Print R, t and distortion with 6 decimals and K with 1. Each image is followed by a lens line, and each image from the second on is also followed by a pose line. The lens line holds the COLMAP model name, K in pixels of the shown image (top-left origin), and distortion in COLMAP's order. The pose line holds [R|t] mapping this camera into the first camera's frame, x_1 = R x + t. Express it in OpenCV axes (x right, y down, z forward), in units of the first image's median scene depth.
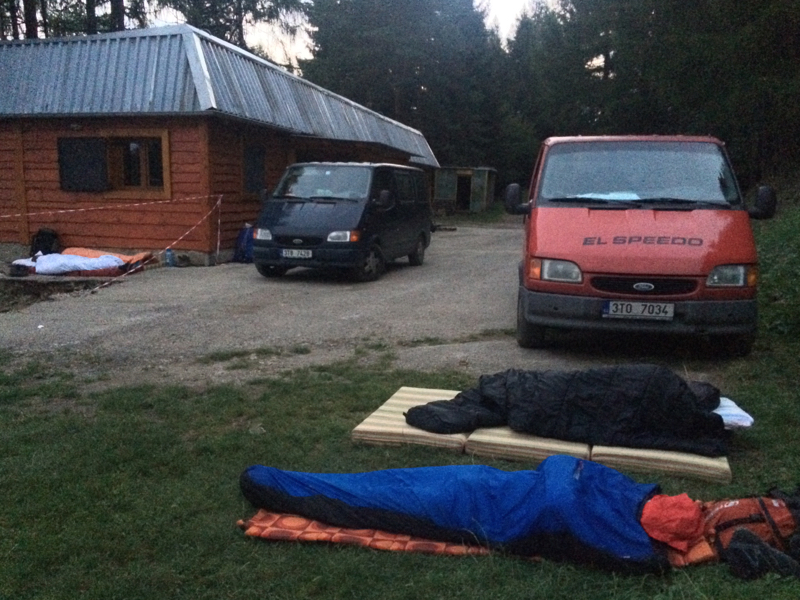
lens RADIAL K [[677.2, 0, 400.0], [0, 677.2, 300.0], [0, 0, 1]] dist [0.012429, 0.005797]
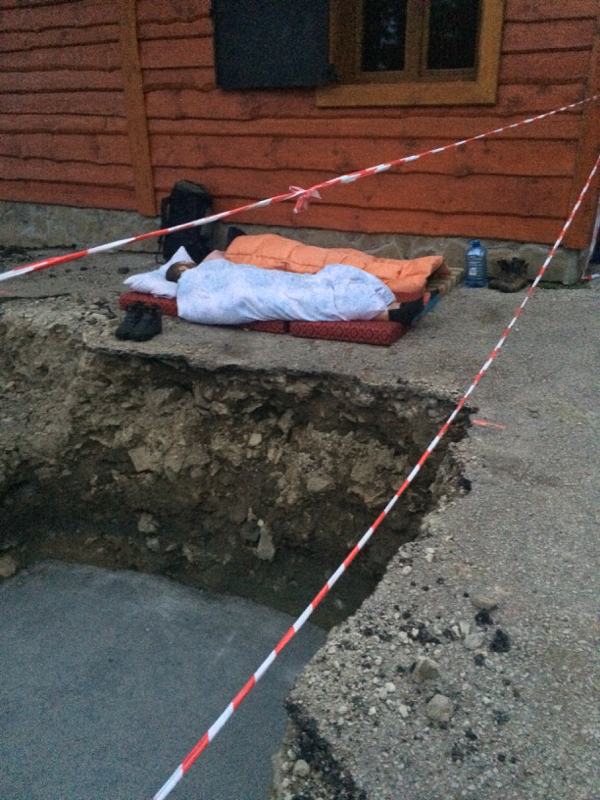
lens RADIAL K [[677.2, 0, 300.0], [0, 677.2, 400.0], [0, 0, 1]] dist [0.012429, 0.005797]
pose [[0.958741, 0.087626, -0.270440, -0.326439], [-0.016416, 0.966787, 0.255054, -0.084889], [0.283807, -0.240091, 0.928337, 0.588598]]
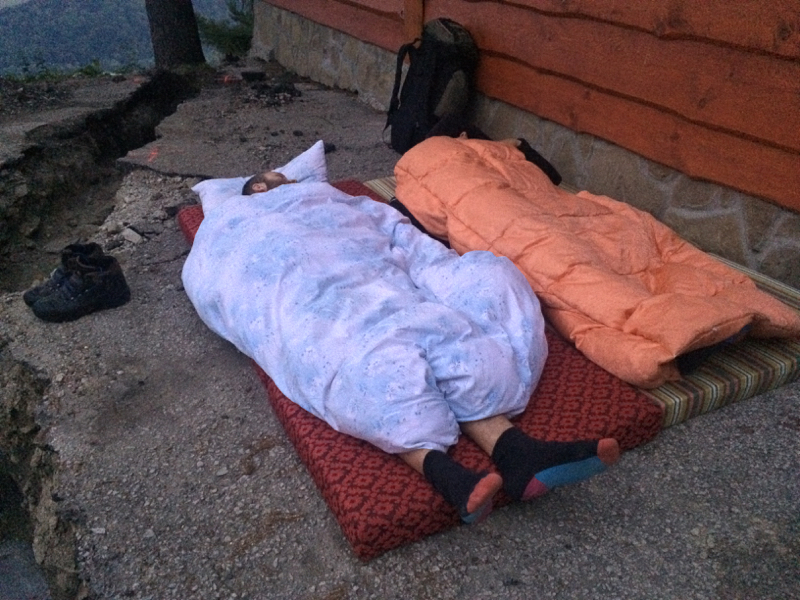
lens RADIAL K [[677.2, 0, 400.0], [0, 677.2, 300.0], [0, 0, 1]] dist [0.012429, 0.005797]
pose [[0.595210, 0.384192, -0.705777, -0.306552], [-0.106630, 0.908297, 0.404509, -0.115406], [0.796464, -0.165511, 0.581594, 0.822935]]
